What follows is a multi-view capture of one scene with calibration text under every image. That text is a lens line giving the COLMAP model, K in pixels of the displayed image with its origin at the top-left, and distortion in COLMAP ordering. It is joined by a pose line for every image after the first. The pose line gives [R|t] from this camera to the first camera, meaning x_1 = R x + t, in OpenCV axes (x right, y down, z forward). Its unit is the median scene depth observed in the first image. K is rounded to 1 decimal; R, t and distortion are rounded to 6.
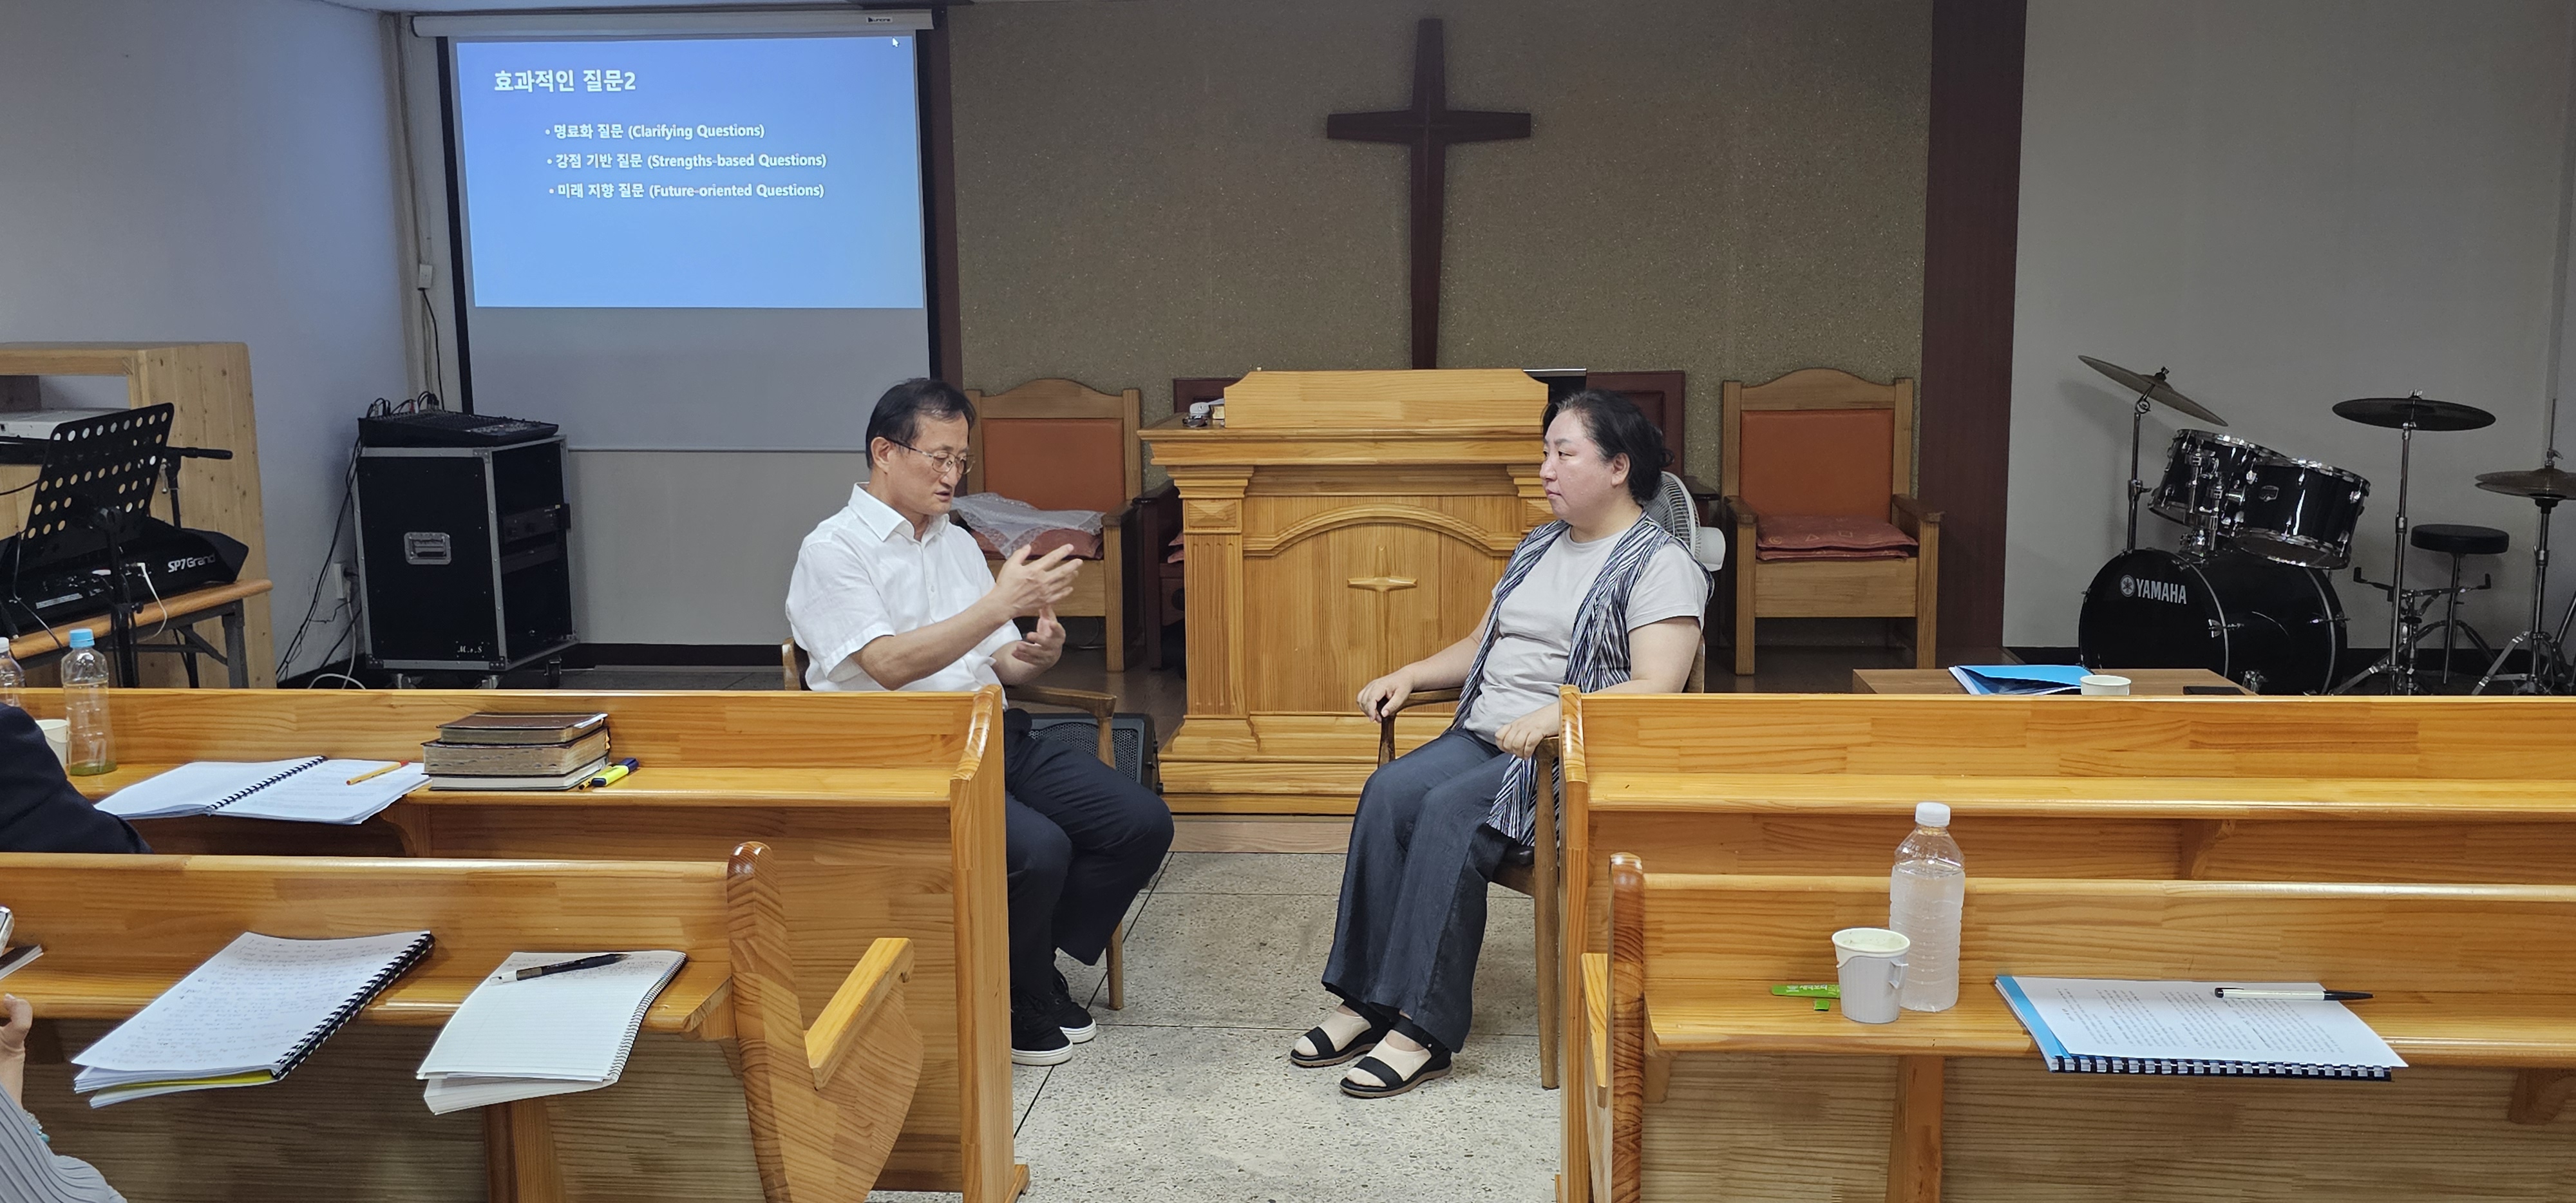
lens RADIAL K [[2163.8, 0, 1329.3], [0, 2163.8, 591.1], [0, 0, 1]] dist [0.045298, -0.022409]
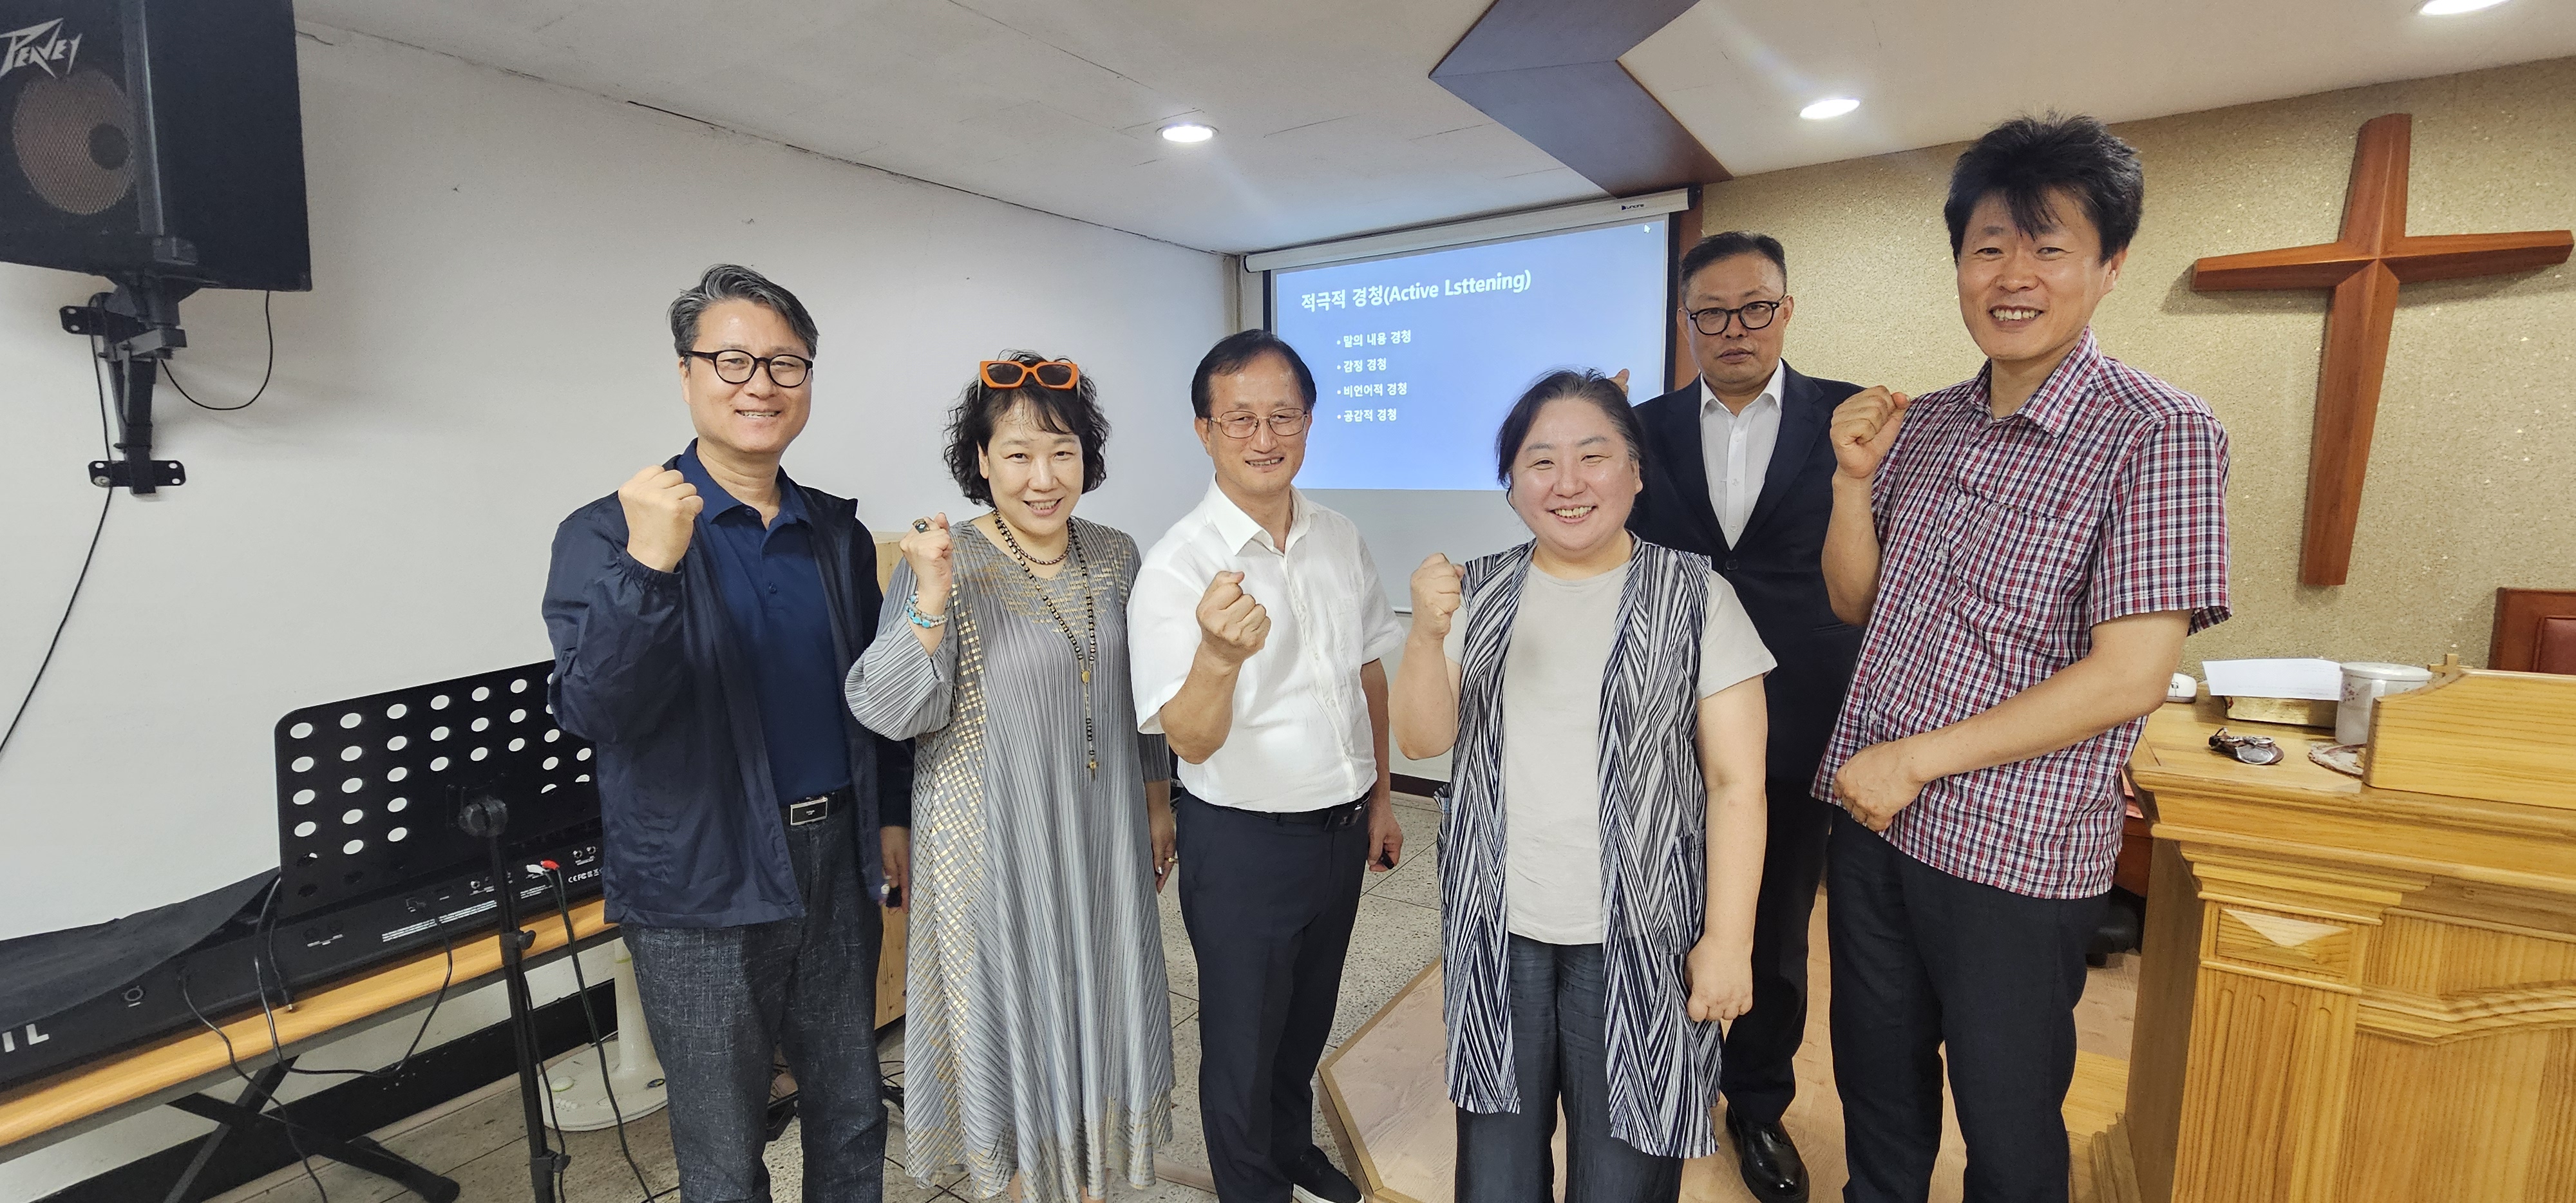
lens RADIAL K [[1063.4, 0, 1288.5], [0, 1063.4, 604.9], [0, 0, 1]] dist [0.003308, -0.000201]
pose [[0.878545, 0.060603, -0.473799, -0.107753], [-0.064842, 0.997868, 0.007402, -0.076593], [0.473237, 0.024219, 0.880602, 0.524663]]
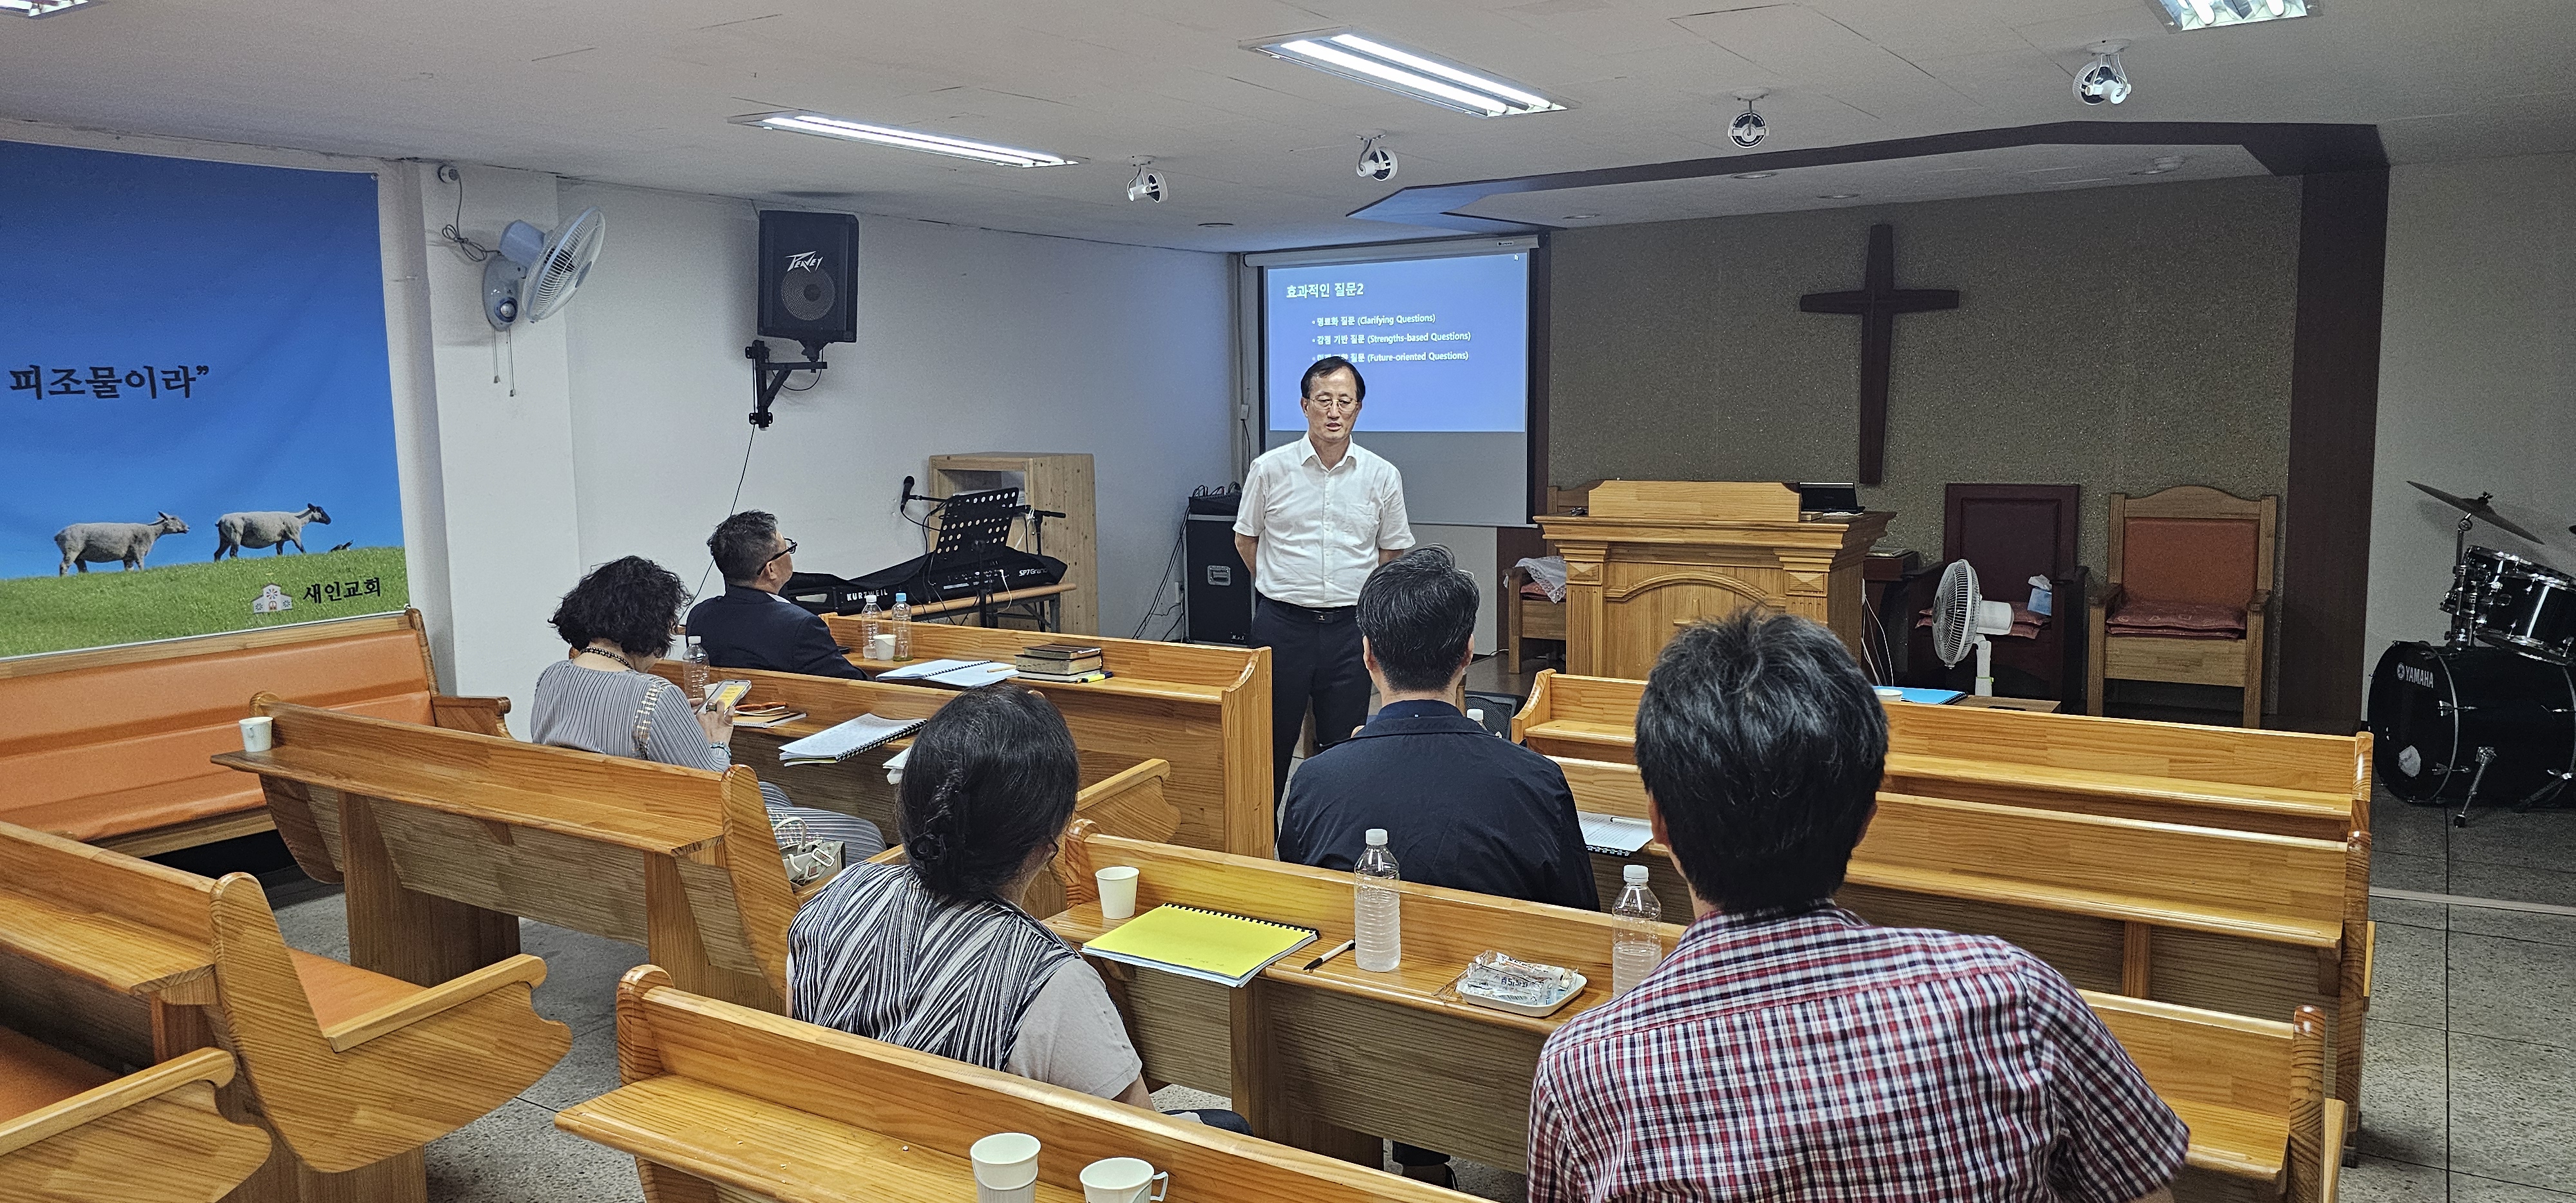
lens RADIAL K [[1751.7, 0, 1283.9], [0, 1751.7, 601.2], [0, 0, 1]] dist [0.079596, -0.077698]
pose [[0.880508, 0.054893, -0.470842, 0.267698], [-0.066008, 0.997794, -0.007112, 0.006345], [0.469413, 0.037342, 0.882189, -0.160219]]
